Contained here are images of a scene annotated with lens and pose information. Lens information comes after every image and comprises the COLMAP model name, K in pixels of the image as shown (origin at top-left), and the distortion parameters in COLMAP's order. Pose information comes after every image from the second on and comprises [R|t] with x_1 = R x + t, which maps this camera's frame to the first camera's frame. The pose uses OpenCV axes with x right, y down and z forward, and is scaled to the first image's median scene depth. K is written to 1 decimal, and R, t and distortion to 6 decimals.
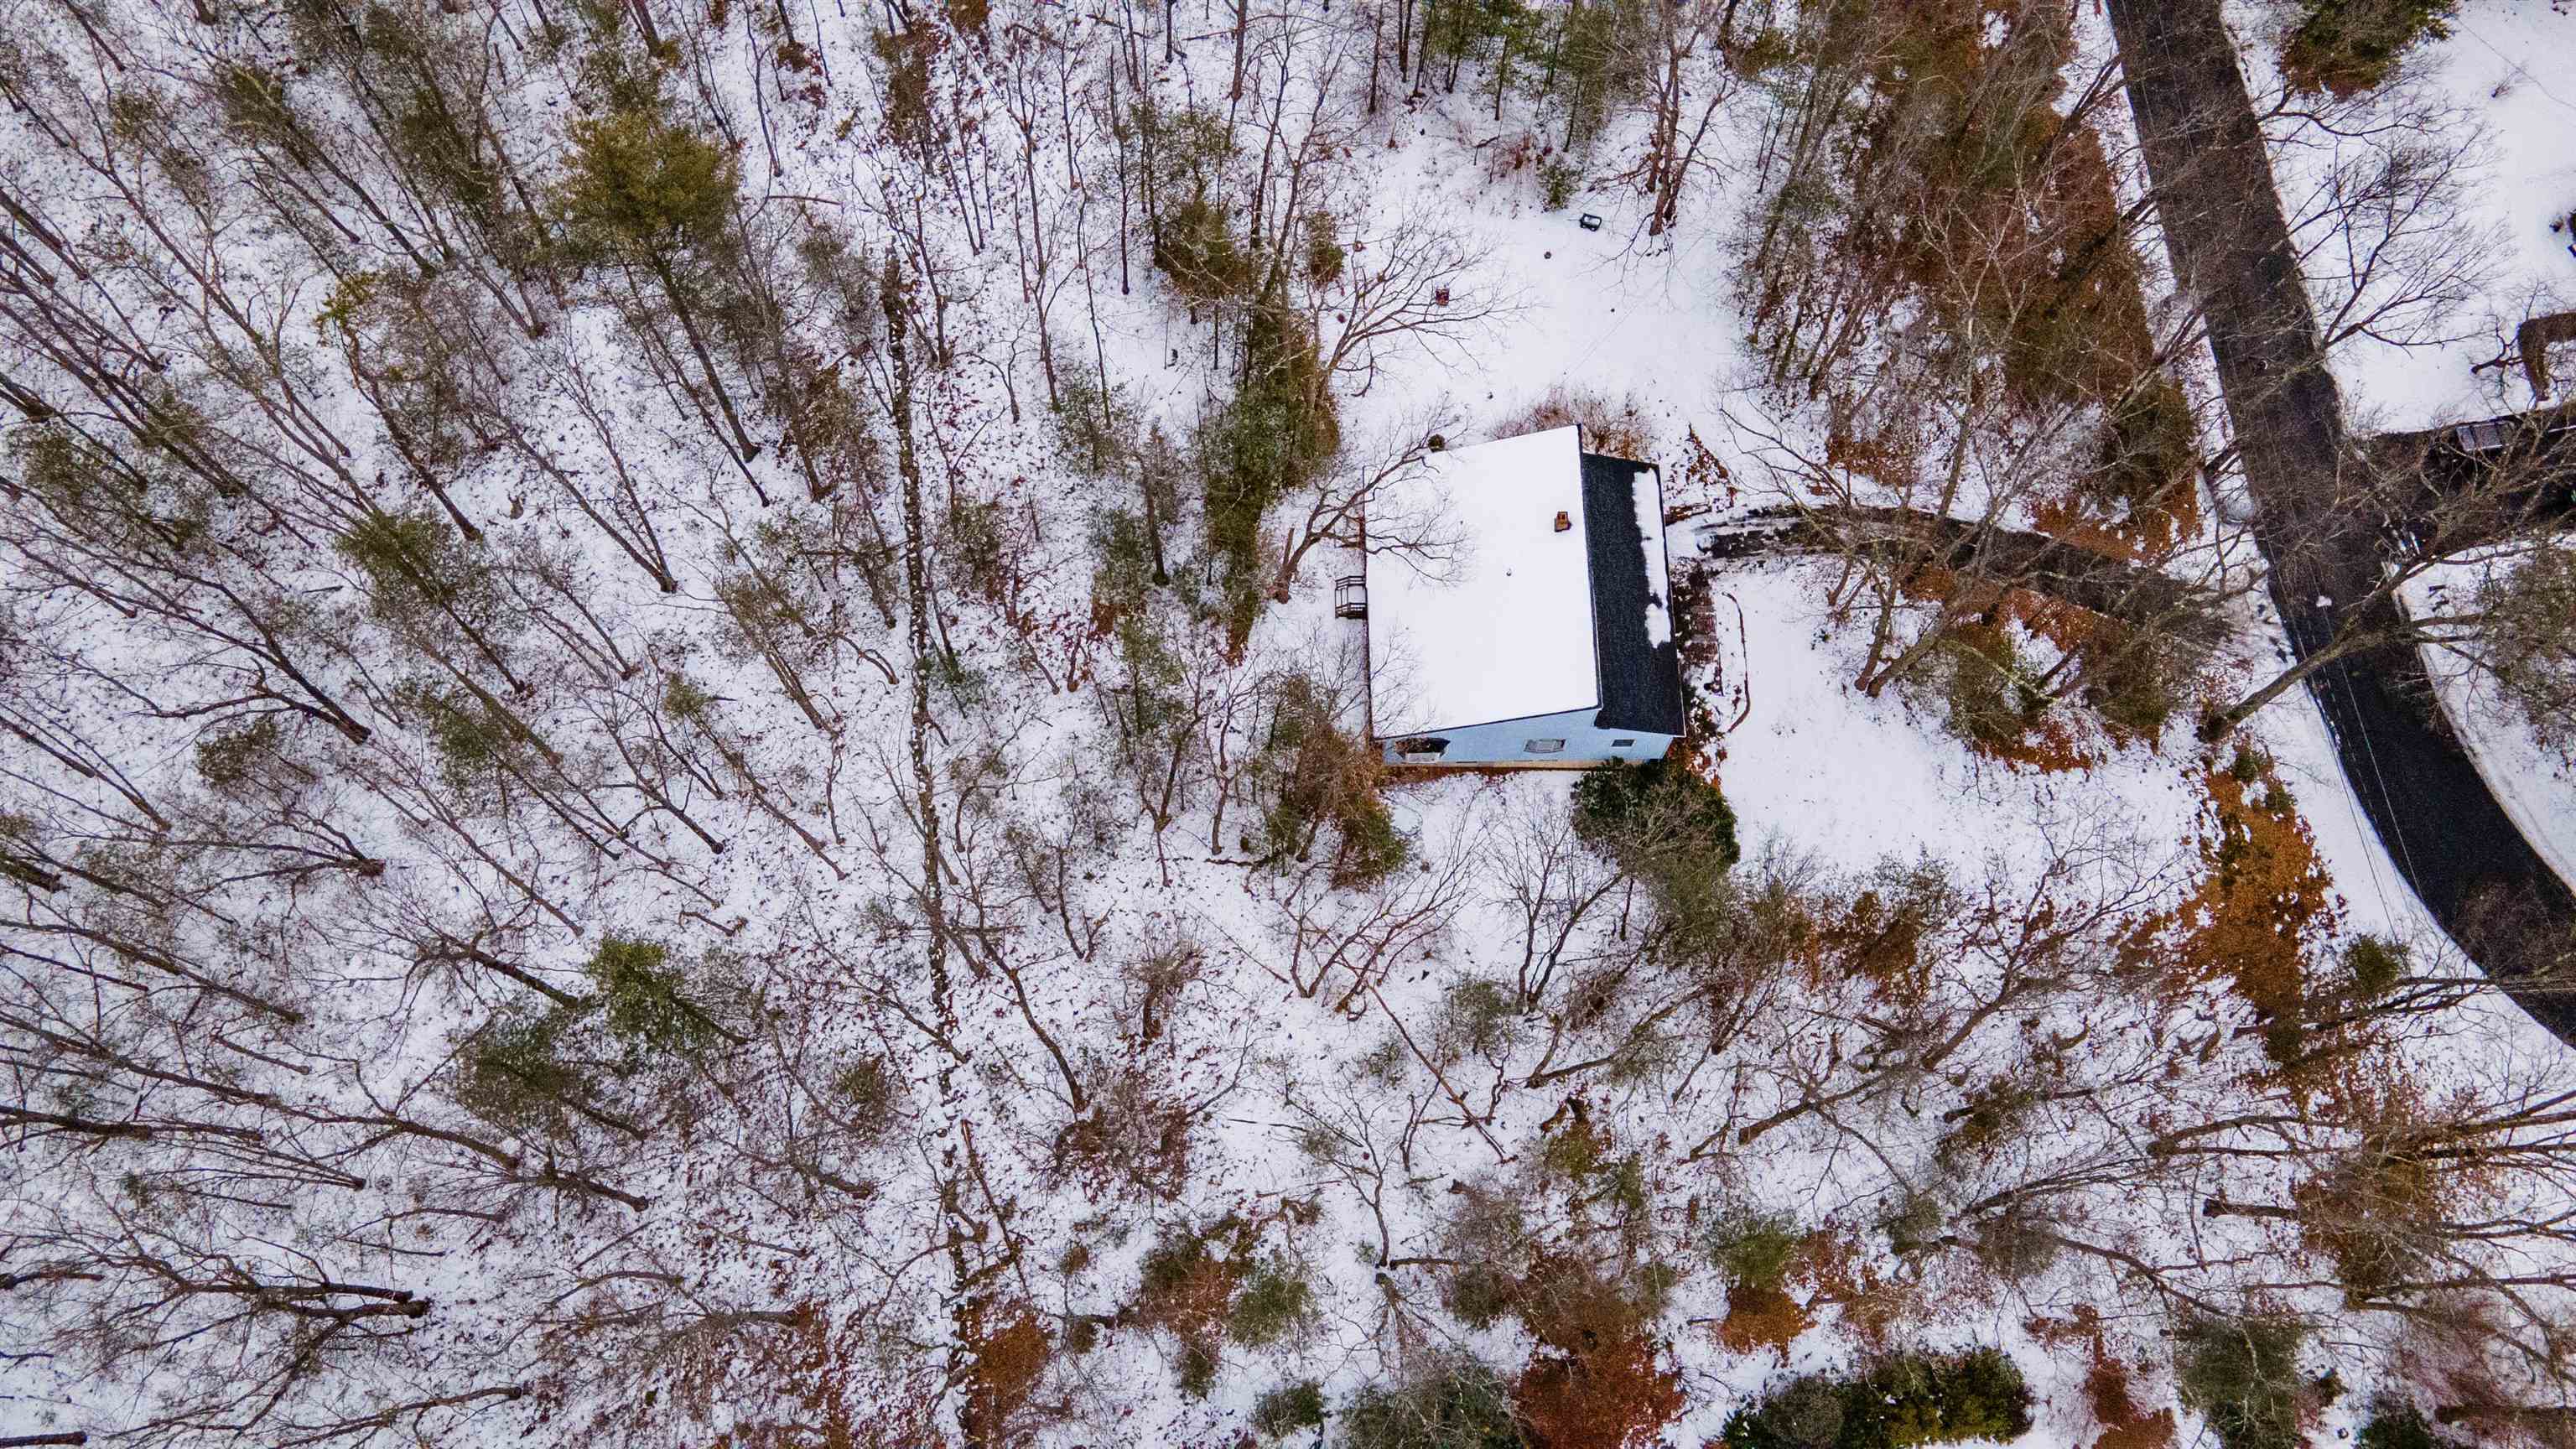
lens RADIAL K [[1851.6, 0, 1298.2], [0, 1851.6, 727.0], [0, 0, 1]] dist [0.018306, 0.037767]
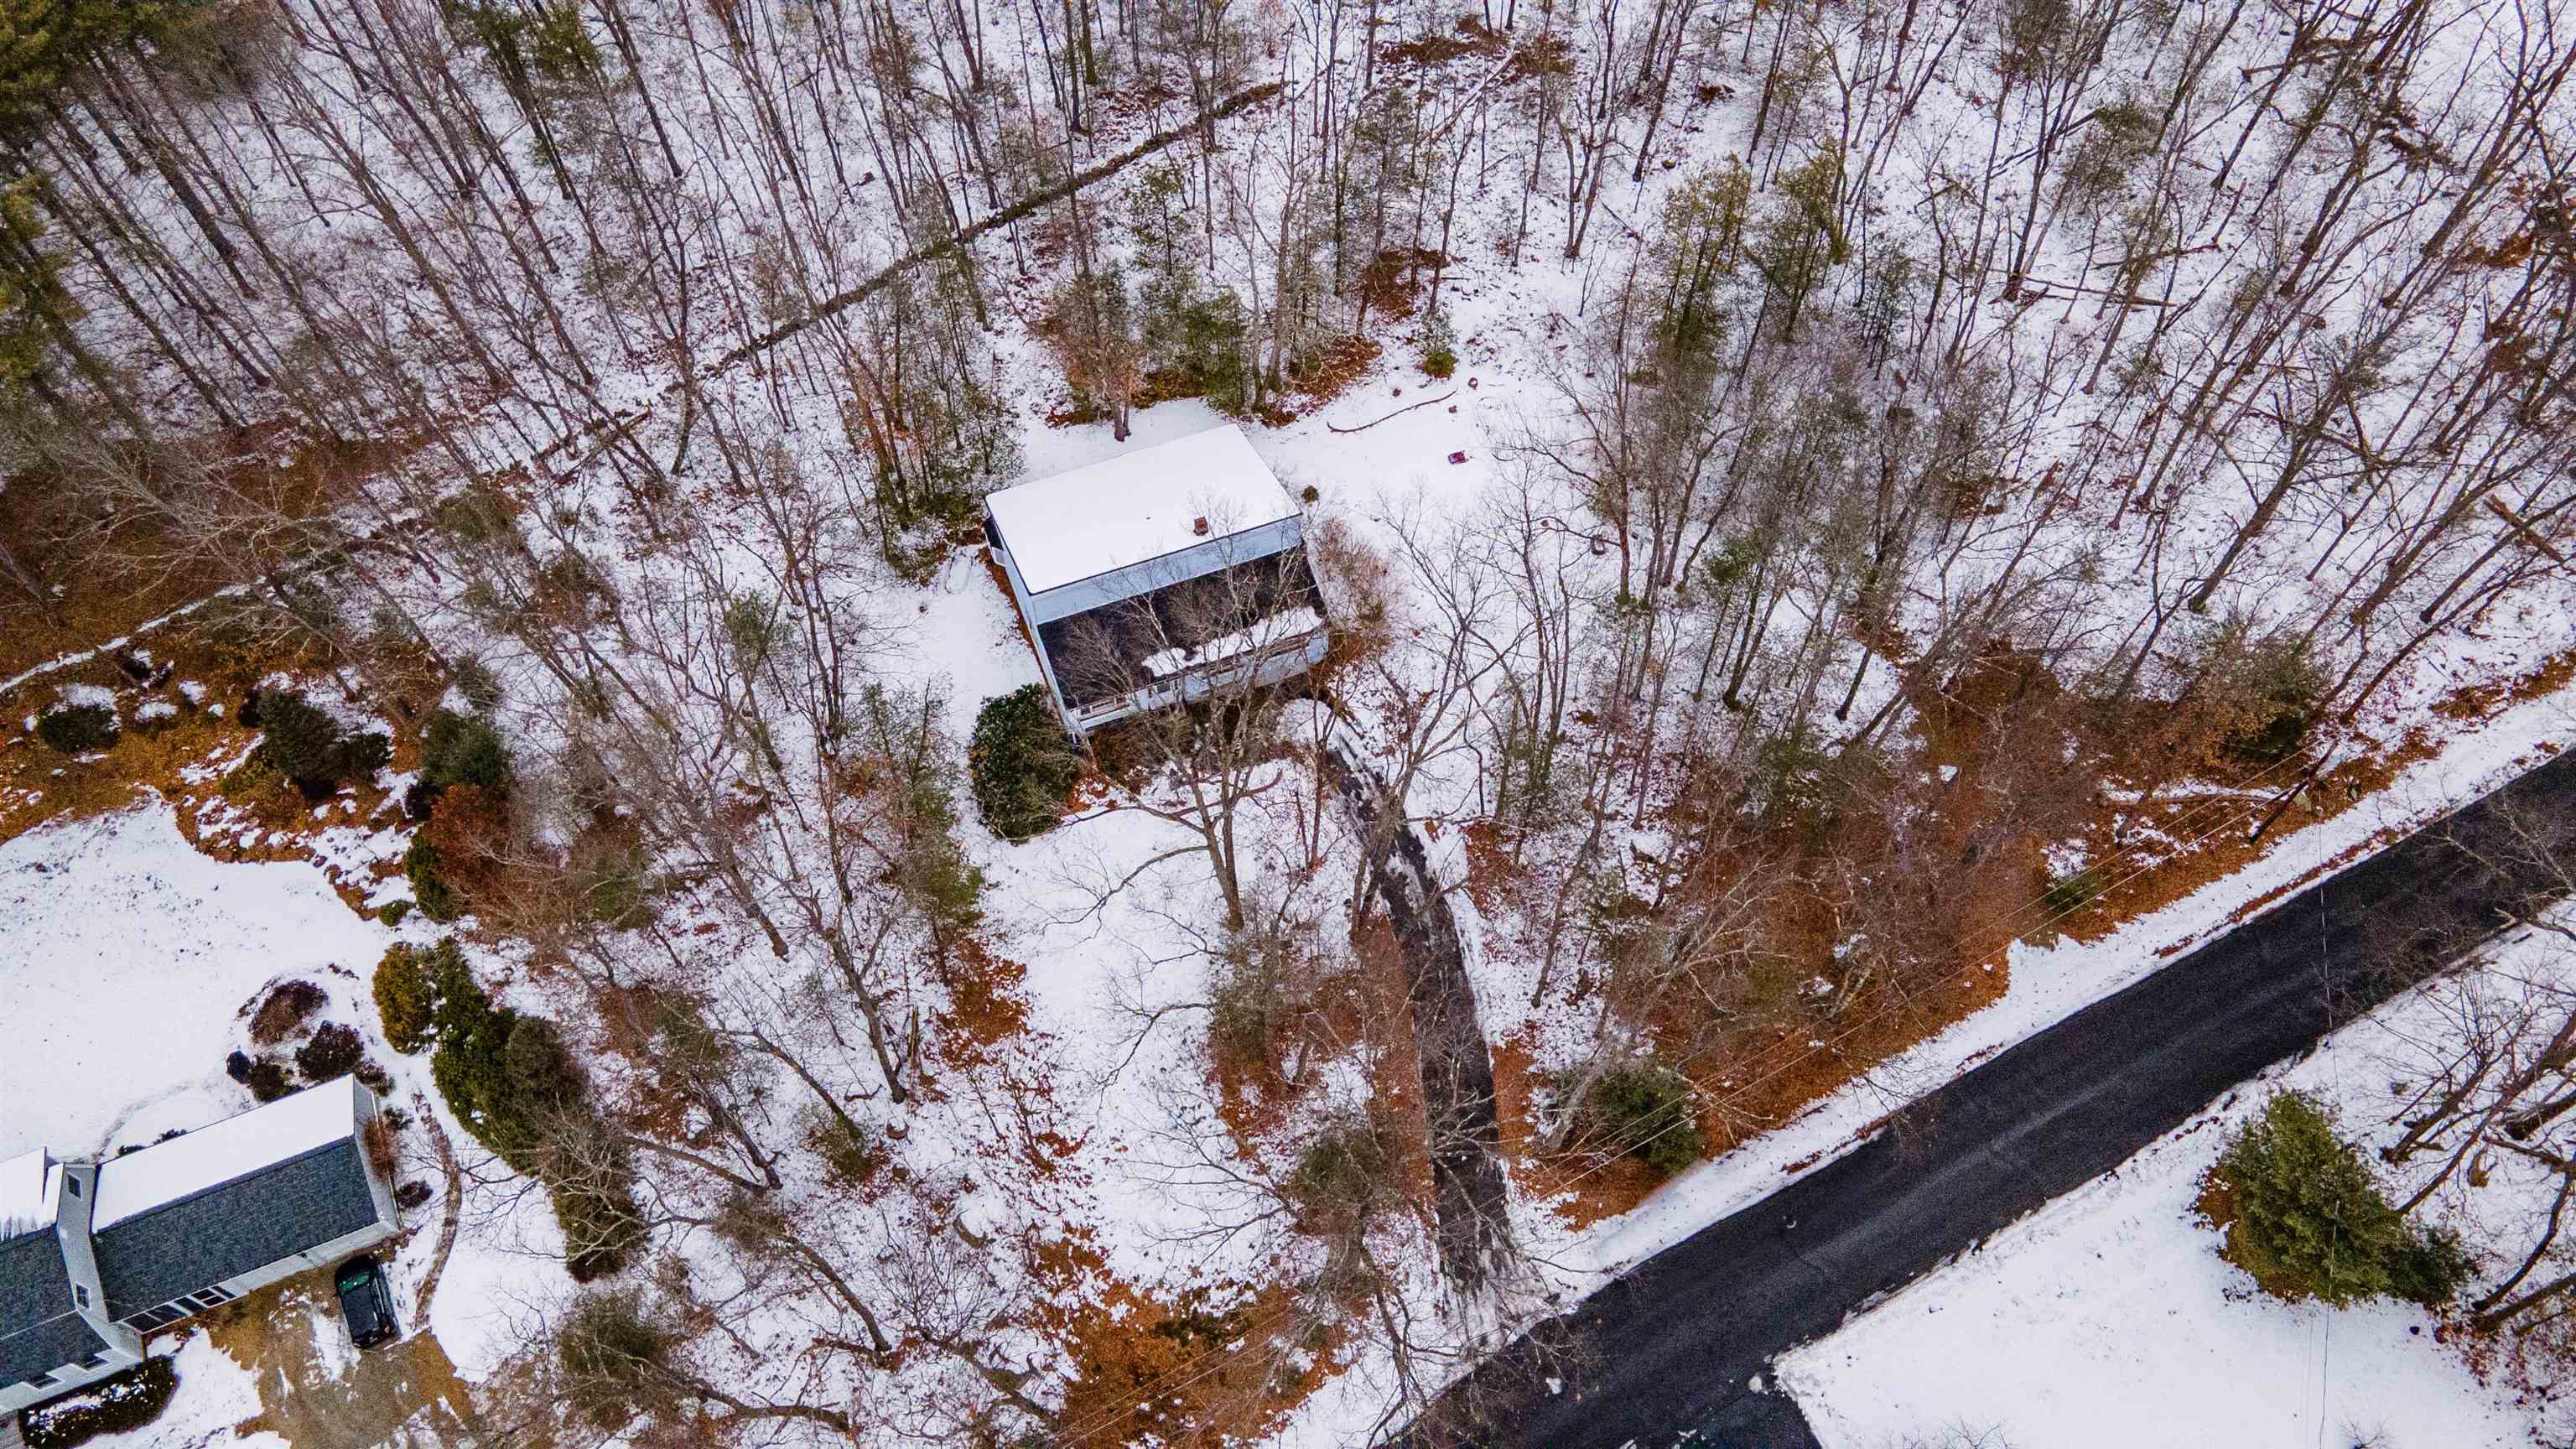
lens RADIAL K [[1851.6, 0, 1298.2], [0, 1851.6, 727.0], [0, 0, 1]] dist [0.018306, 0.037767]
pose [[0.348711, 0.793822, -0.498245, 0.732749], [-0.877694, 0.463044, 0.123460, -0.221049], [0.328715, 0.394255, 0.858201, 0.117653]]
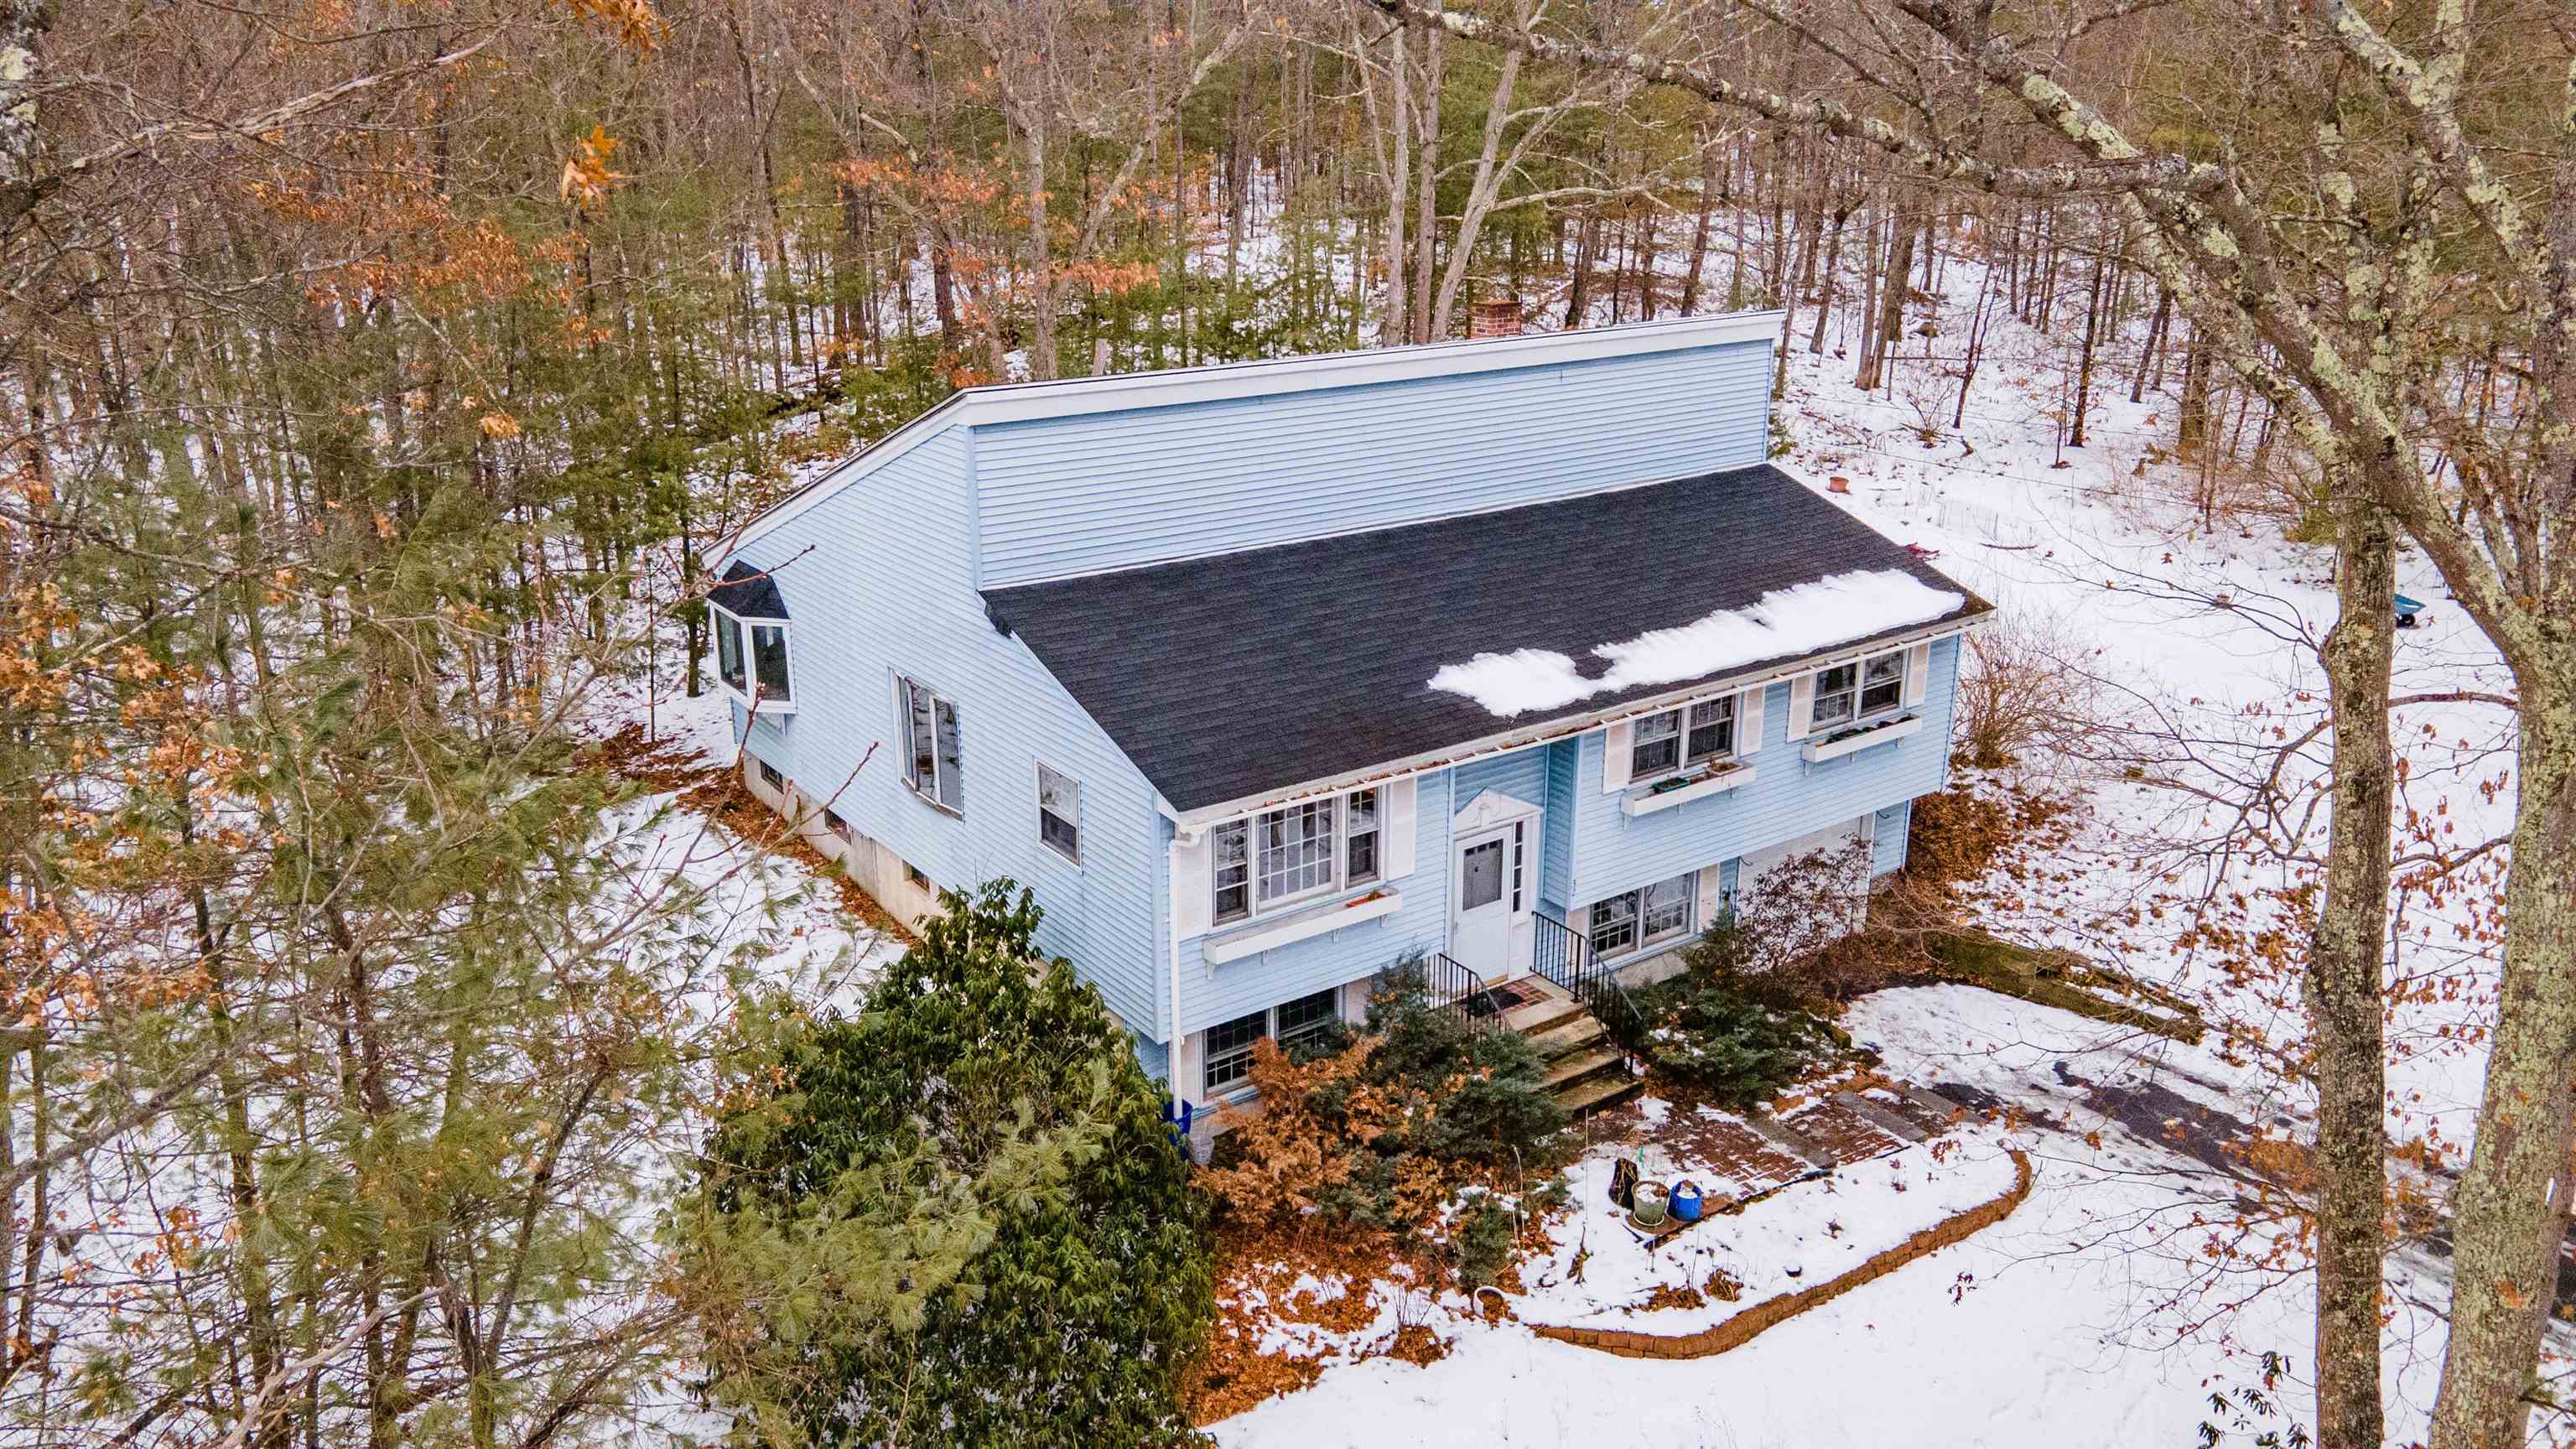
lens RADIAL K [[1851.6, 0, 1298.2], [0, 1851.6, 727.0], [0, 0, 1]] dist [0.018306, 0.037767]
pose [[0.572620, 0.262809, -0.776555, 0.359343], [-0.766020, 0.509005, -0.392590, 0.071528], [0.292094, 0.819662, 0.492784, 0.812463]]
